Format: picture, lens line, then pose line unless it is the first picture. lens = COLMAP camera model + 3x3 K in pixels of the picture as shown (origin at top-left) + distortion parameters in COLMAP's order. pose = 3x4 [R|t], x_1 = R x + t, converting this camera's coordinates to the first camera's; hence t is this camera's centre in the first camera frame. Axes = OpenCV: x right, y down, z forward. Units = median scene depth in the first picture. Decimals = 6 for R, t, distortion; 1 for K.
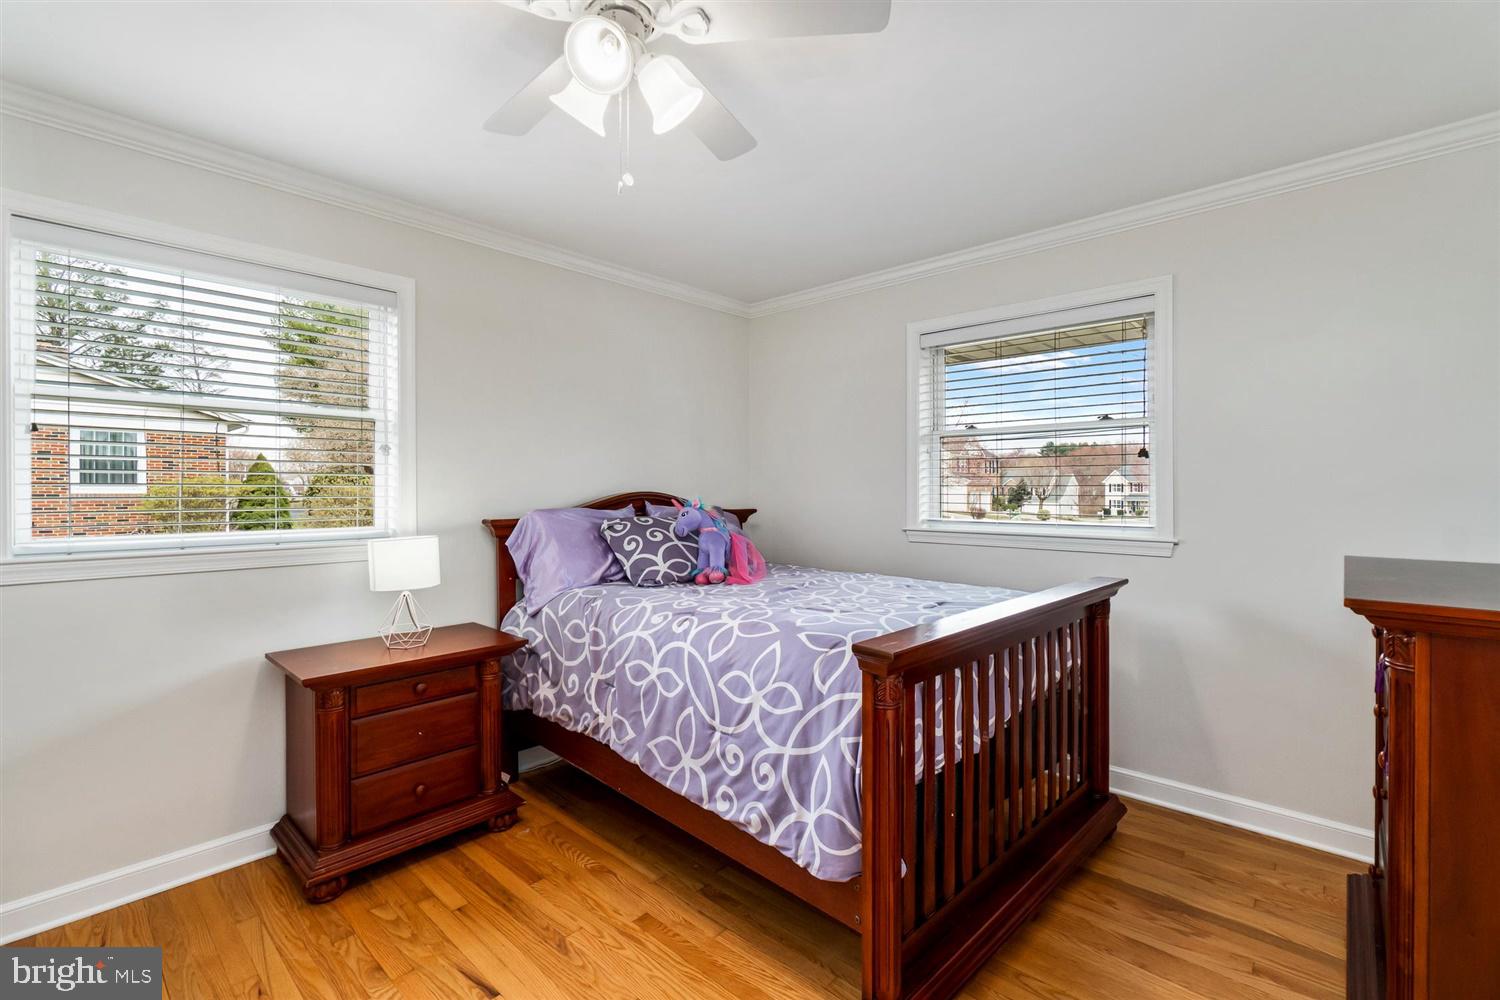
lens RADIAL K [[676.8, 0, 740.2], [0, 676.8, 497.0], [0, 0, 1]] dist [-0.009678, 0.001061]
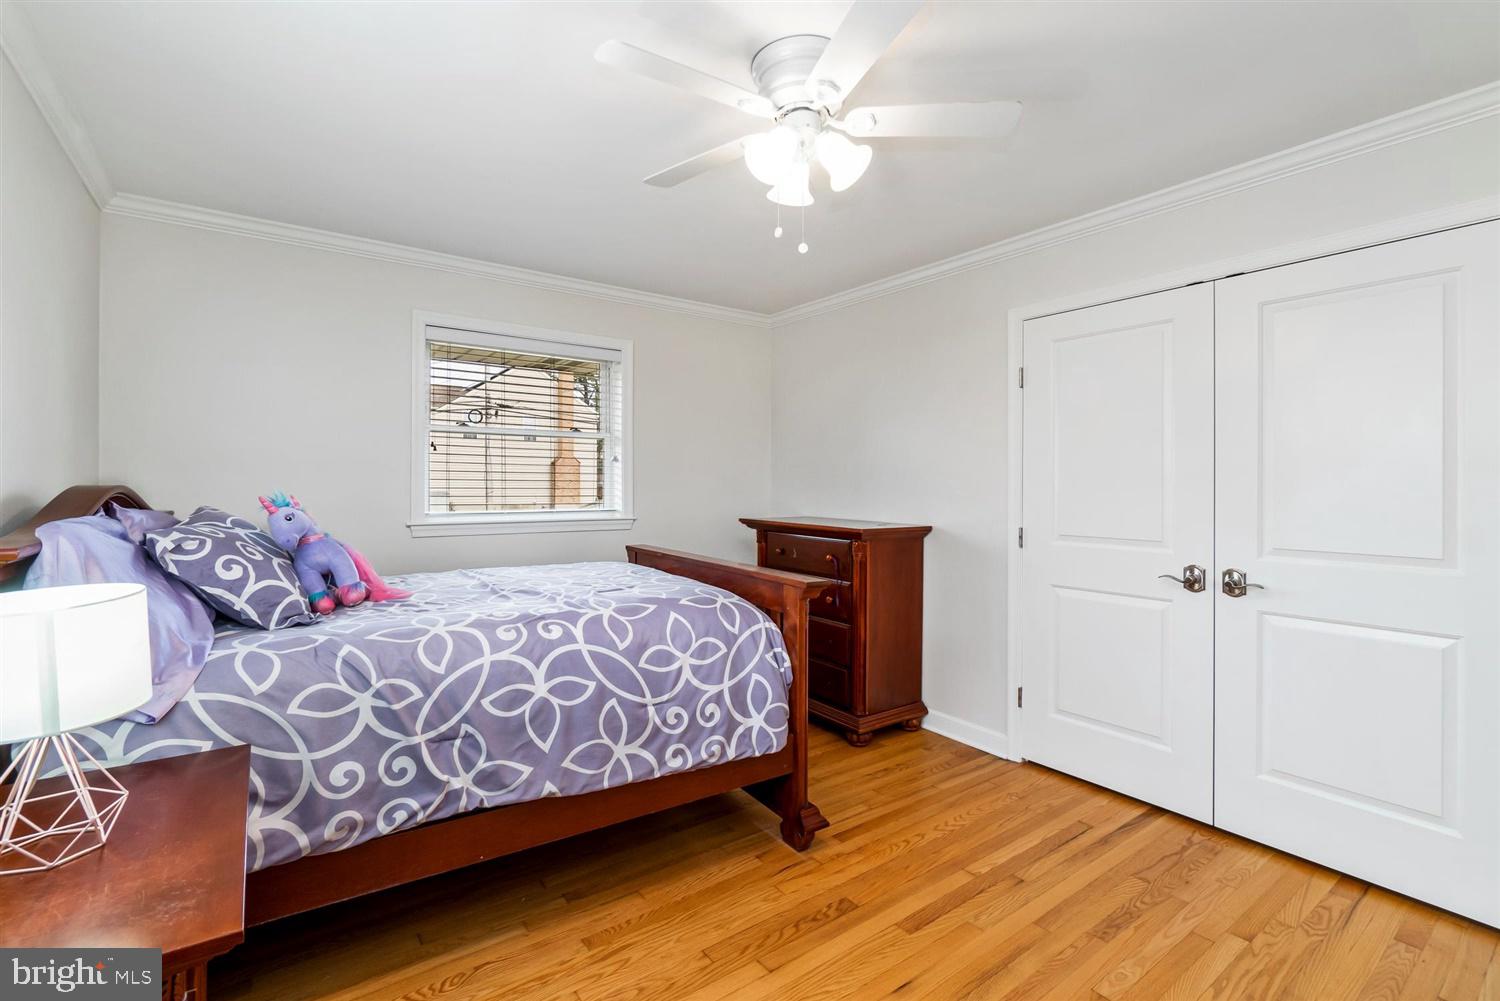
lens RADIAL K [[676.8, 0, 745.2], [0, 676.8, 497.3], [0, 0, 1]] dist [-0.009678, 0.001061]
pose [[0.184675, -0.017724, 0.982640, -1.072624], [0.008095, 0.999831, 0.016512, -0.005239], [-0.982766, 0.004905, 0.184787, 0.650258]]
